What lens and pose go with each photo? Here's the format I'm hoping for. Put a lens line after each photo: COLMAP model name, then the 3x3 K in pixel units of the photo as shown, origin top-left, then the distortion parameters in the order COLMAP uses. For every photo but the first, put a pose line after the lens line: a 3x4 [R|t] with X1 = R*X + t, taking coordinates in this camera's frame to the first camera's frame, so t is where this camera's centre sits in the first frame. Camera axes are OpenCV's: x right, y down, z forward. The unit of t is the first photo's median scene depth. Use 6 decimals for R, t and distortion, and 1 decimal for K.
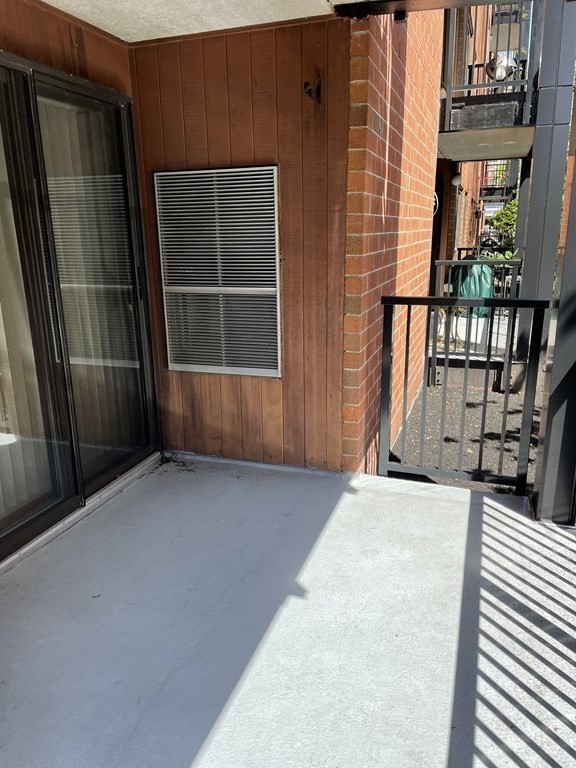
lens RADIAL K [[581.2, 0, 280.7], [0, 581.2, 388.2], [0, 0, 1]] dist [0.121052, -0.144327]
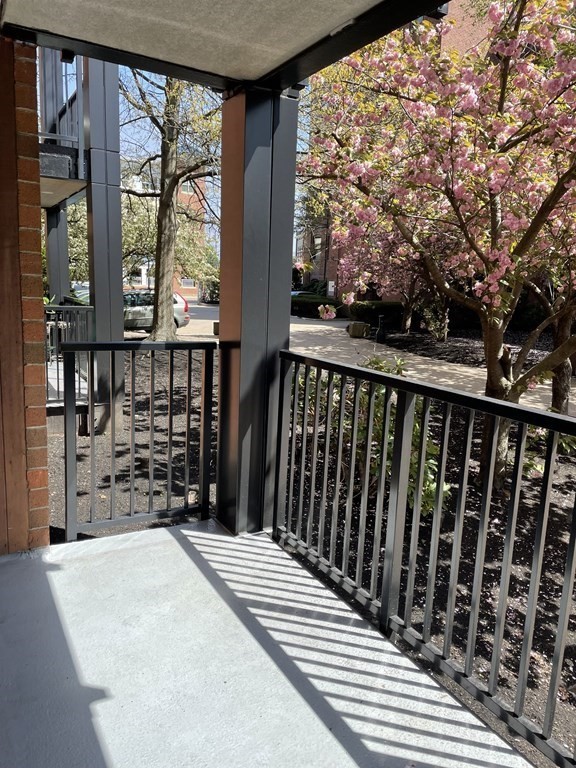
lens RADIAL K [[581.2, 0, 280.7], [0, 581.2, 388.2], [0, 0, 1]] dist [0.121052, -0.144327]
pose [[0.668681, -0.090684, 0.737999, -0.289741], [0.145710, 0.989272, -0.010465, -0.028959], [-0.729133, 0.114532, 0.674721, 0.142988]]
